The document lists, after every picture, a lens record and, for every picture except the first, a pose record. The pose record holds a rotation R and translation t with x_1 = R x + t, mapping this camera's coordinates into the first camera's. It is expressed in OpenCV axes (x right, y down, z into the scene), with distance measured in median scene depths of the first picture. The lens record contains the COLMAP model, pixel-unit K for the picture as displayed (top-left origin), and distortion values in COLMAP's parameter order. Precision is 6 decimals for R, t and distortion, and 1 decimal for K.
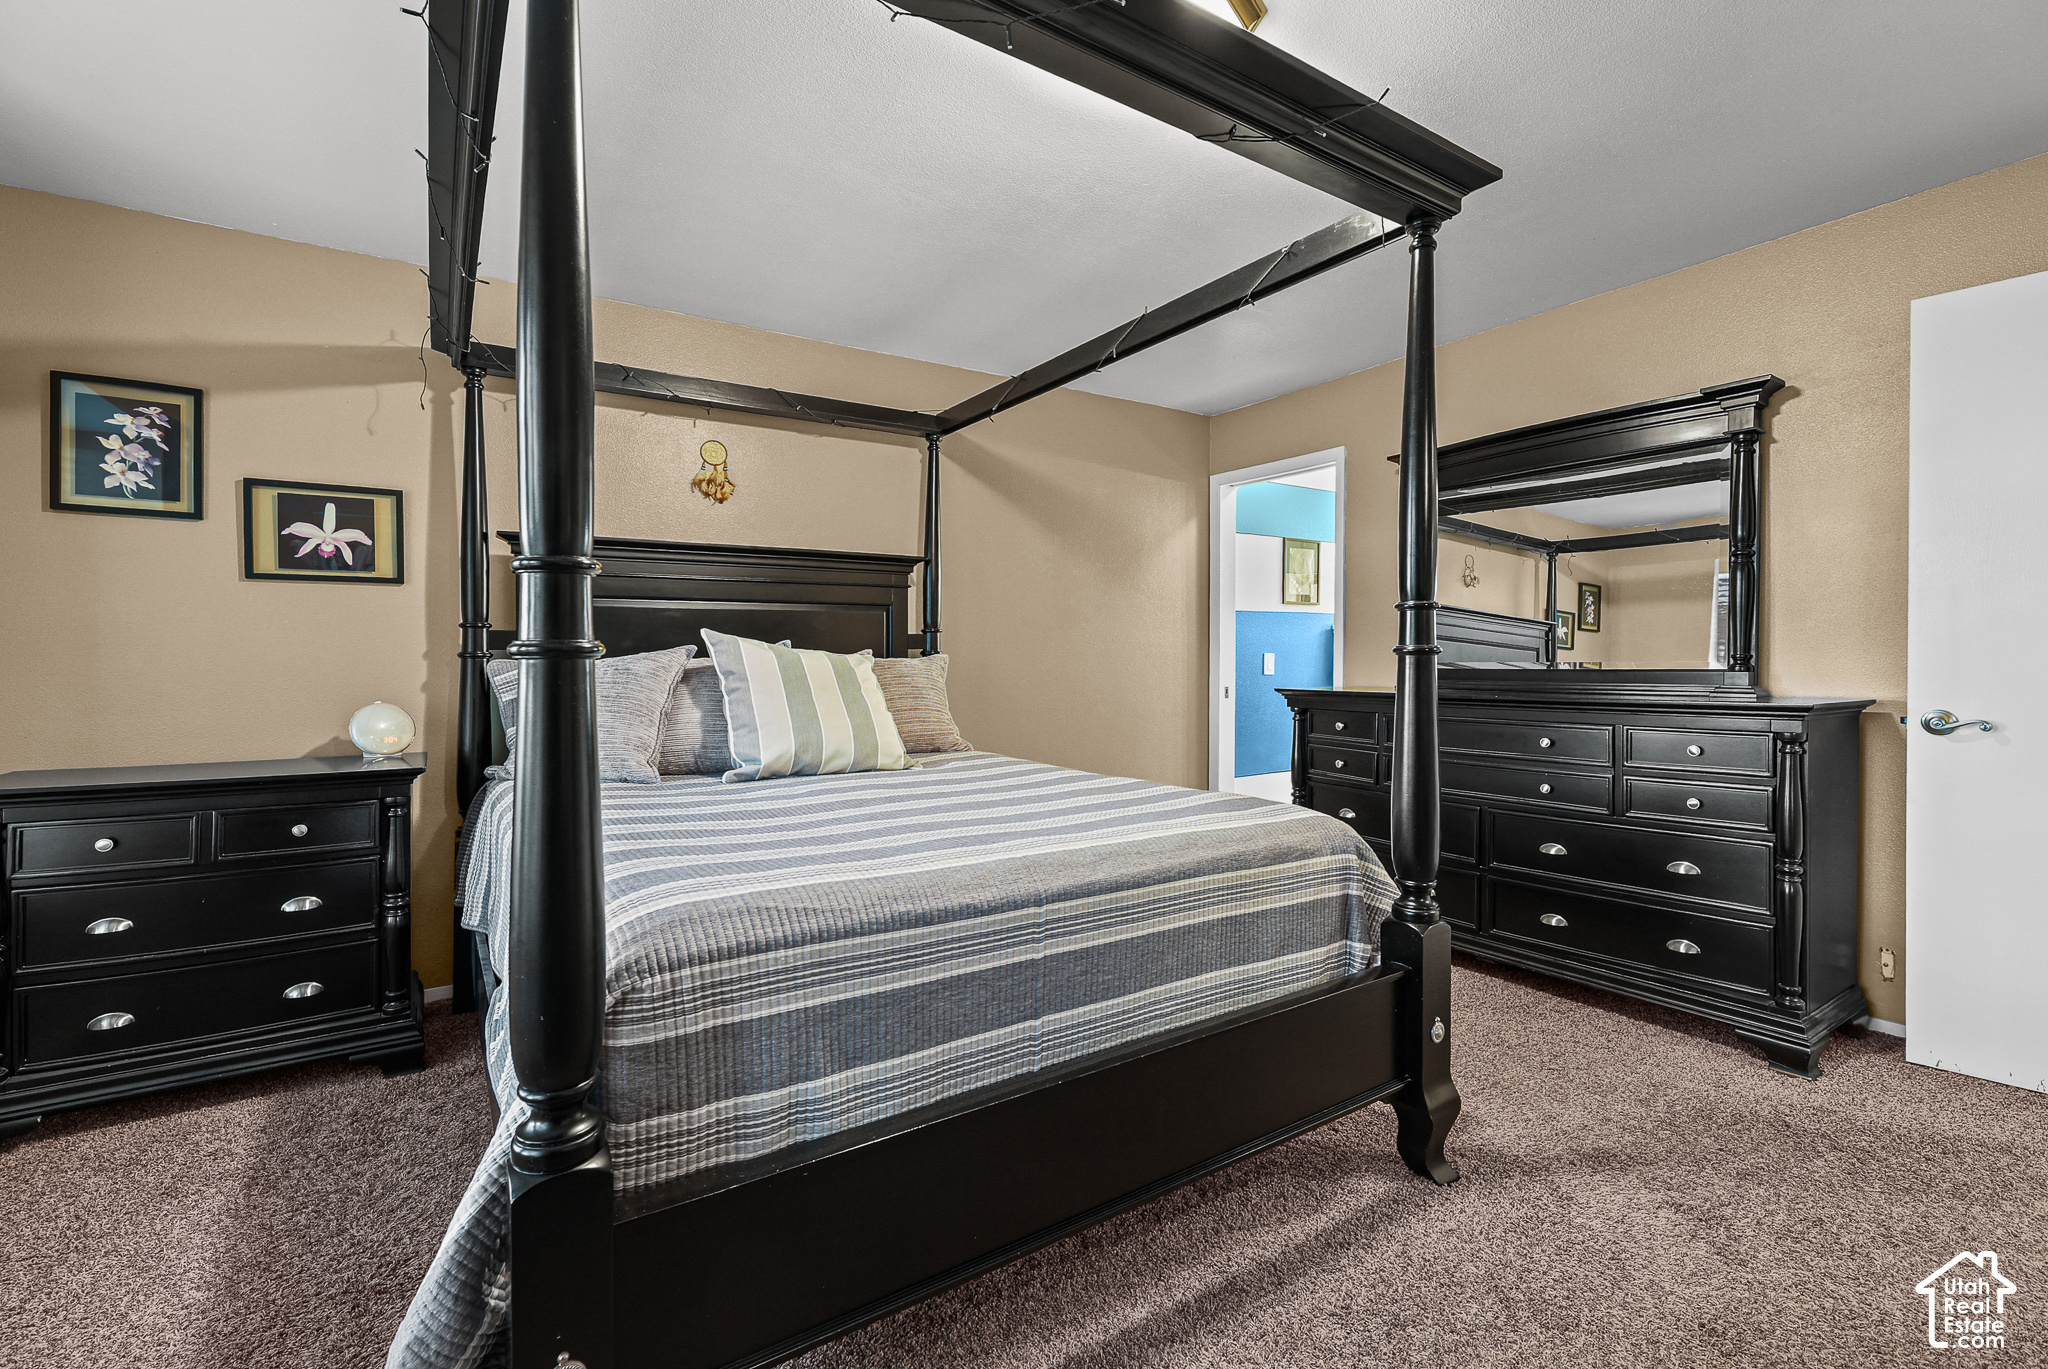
lens RADIAL K [[845.2, 0, 1019.3], [0, 845.2, 681.3], [0, 0, 1]] dist [0.002094, 0.000060]
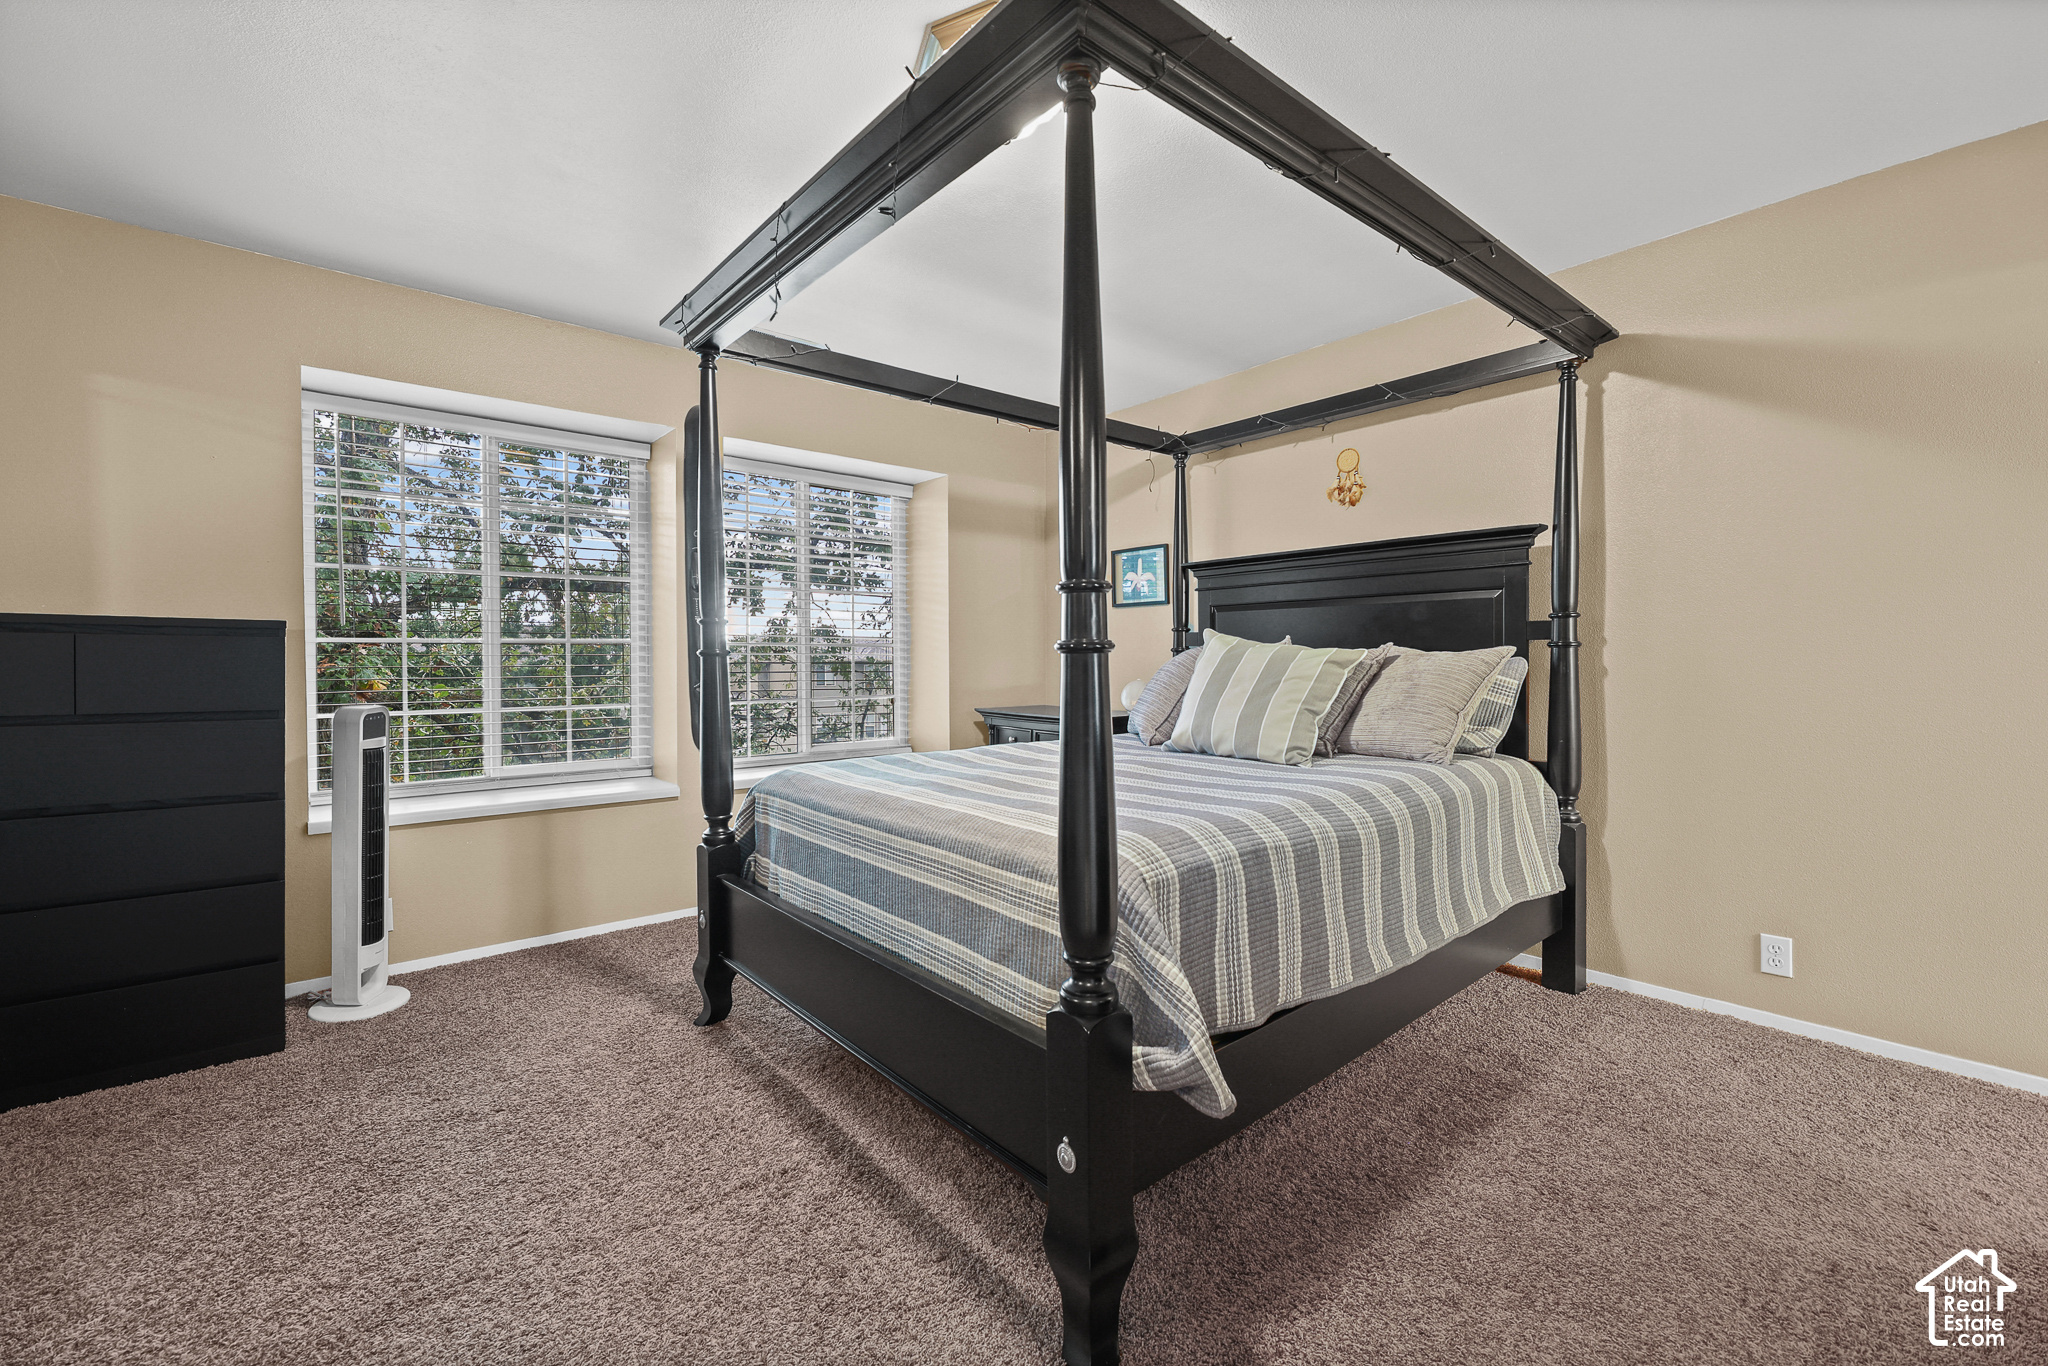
lens RADIAL K [[845.2, 0, 1019.3], [0, 845.2, 679.8], [0, 0, 1]] dist [0.002094, 0.000060]
pose [[0.155502, 0.031378, -0.987337, 1.022335], [-0.024149, 0.999317, 0.027956, -0.023578], [0.987540, 0.019496, 0.156154, 0.699707]]
